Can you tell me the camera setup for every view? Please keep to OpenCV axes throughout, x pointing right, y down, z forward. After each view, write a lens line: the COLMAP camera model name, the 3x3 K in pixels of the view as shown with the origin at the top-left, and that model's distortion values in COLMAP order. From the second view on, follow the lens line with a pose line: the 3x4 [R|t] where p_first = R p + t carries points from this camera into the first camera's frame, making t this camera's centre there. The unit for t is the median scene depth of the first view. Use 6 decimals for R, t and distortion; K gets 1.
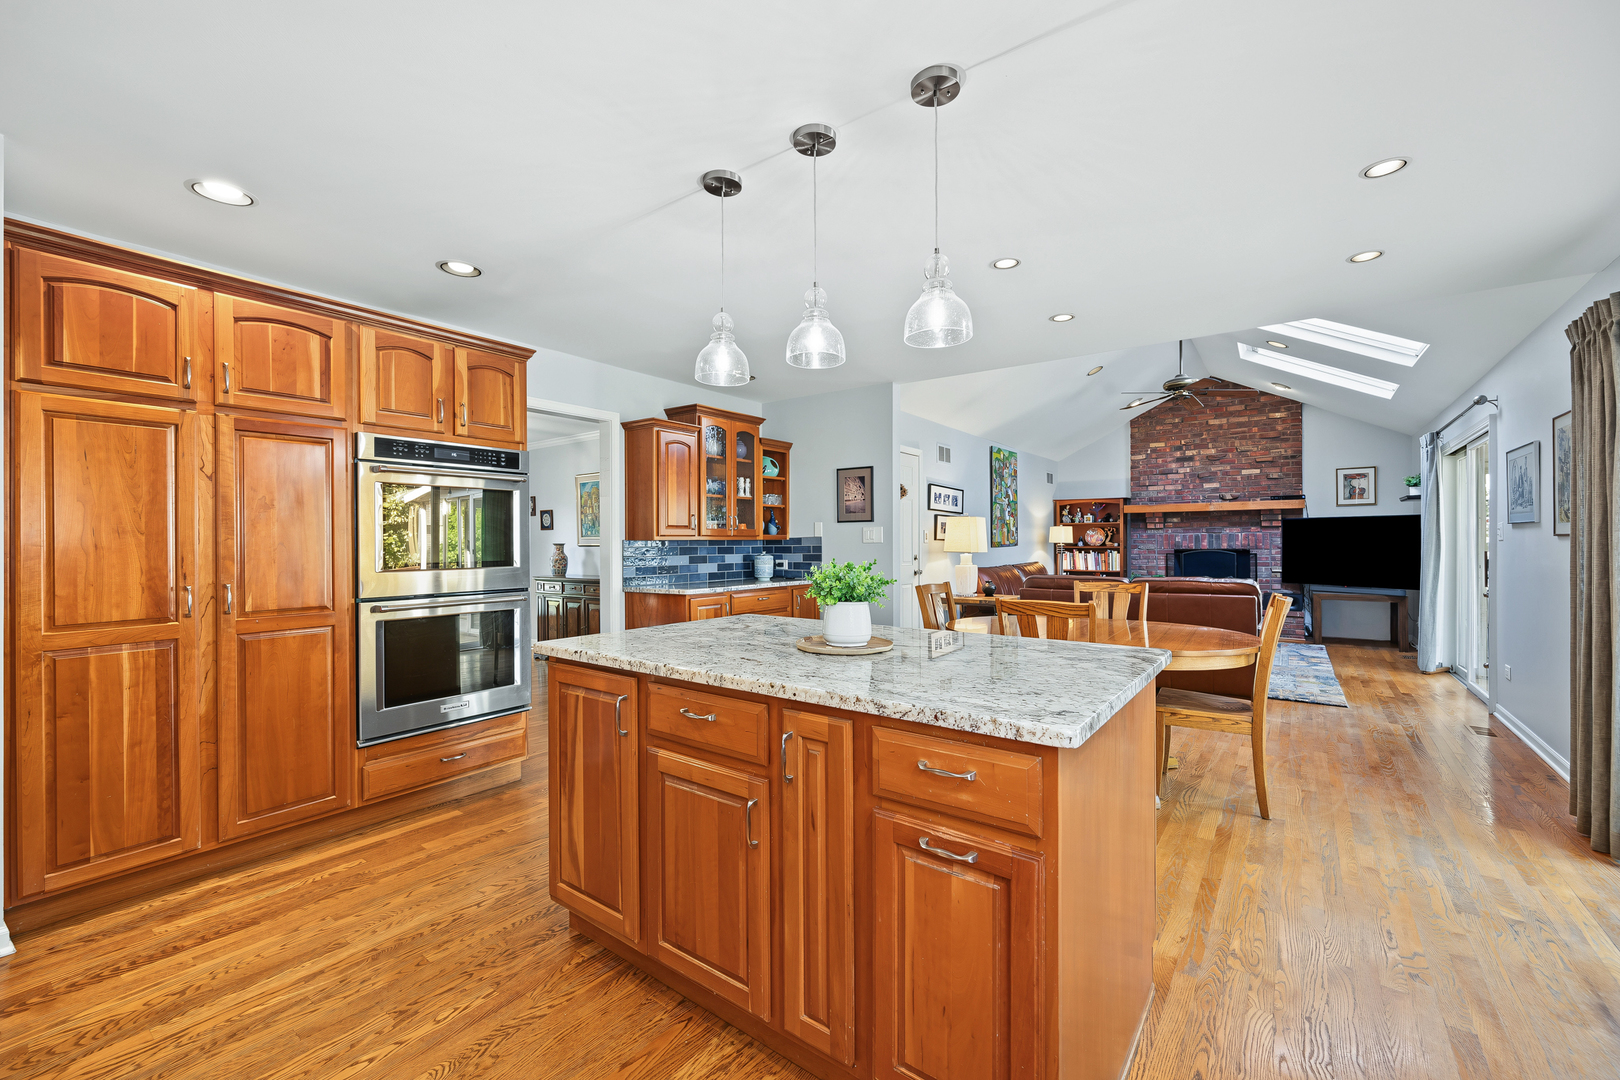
lens RADIAL K [[635.0, 0, 812.4], [0, 635.0, 540.0], [0, 0, 1]] dist [-0.002646, 0.000371]
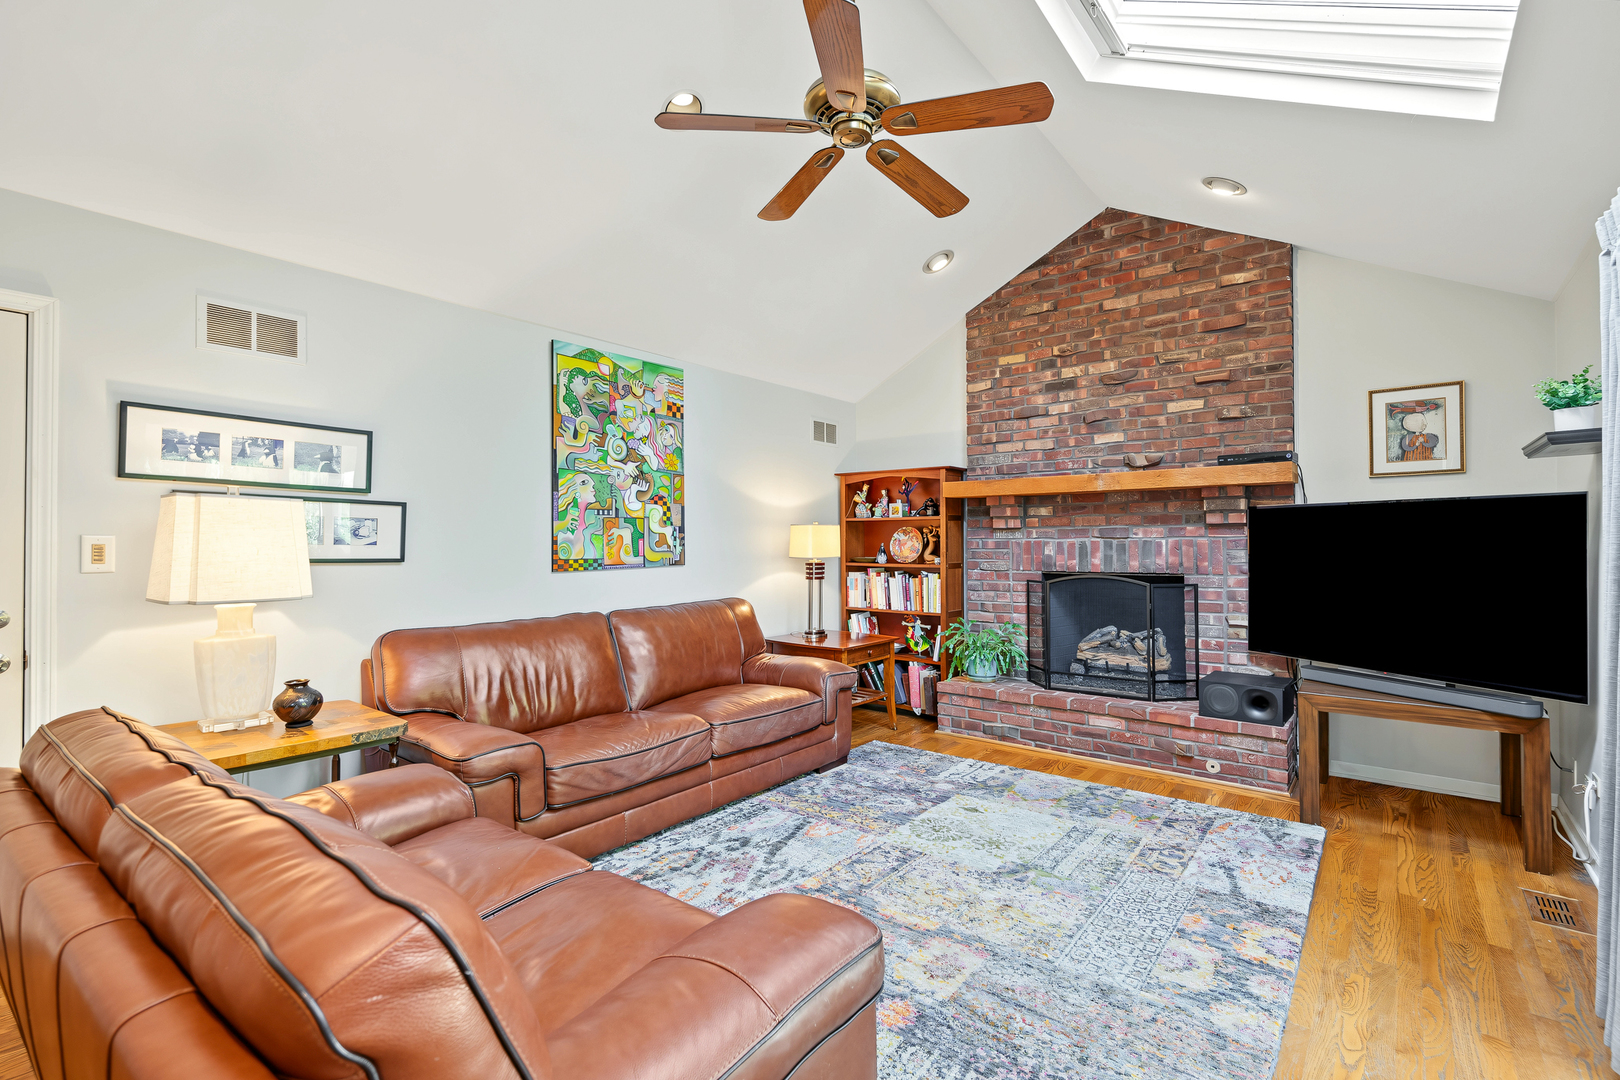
lens RADIAL K [[708.4, 0, 807.9], [0, 708.4, 535.6], [0, 0, 1]] dist [-0.003201, 0.000544]
pose [[0.999266, 0.001142, -0.038299, 0.433817], [-0.001352, 0.999984, -0.005457, -0.010147], [0.038292, 0.005505, 0.999251, 0.473164]]
